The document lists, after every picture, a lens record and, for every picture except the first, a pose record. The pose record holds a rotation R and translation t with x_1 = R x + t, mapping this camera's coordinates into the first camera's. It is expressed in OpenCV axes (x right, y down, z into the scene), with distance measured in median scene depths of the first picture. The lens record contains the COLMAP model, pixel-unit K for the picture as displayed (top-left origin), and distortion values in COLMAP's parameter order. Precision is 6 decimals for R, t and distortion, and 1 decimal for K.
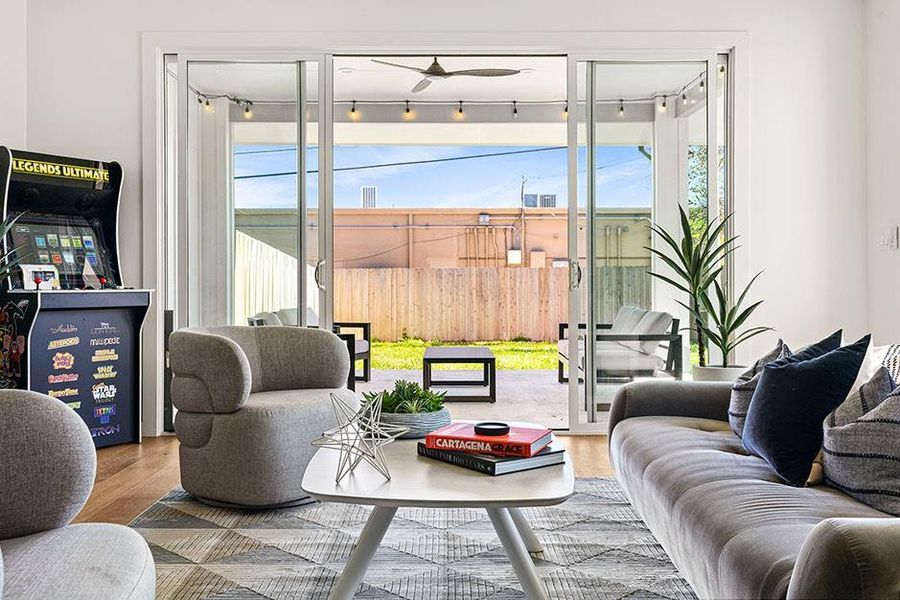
lens RADIAL K [[880.9, 0, 442.3], [0, 880.9, 272.9], [0, 0, 1]] dist [0.006189, 0.000000]
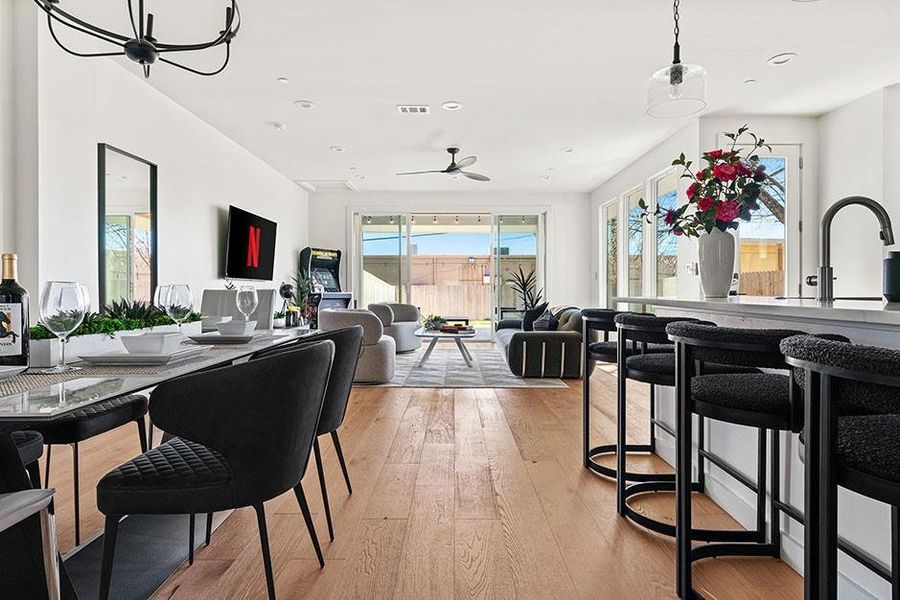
lens RADIAL K [[490.5, 0, 450.7], [0, 490.5, 291.5], [0, 0, 1]] dist [-0.002634, 0.000242]
pose [[0.999995, 0.002716, -0.001885, 0.013089], [-0.002700, 0.999961, 0.008467, -0.000461], [0.001907, -0.008462, 0.999962, -0.673876]]
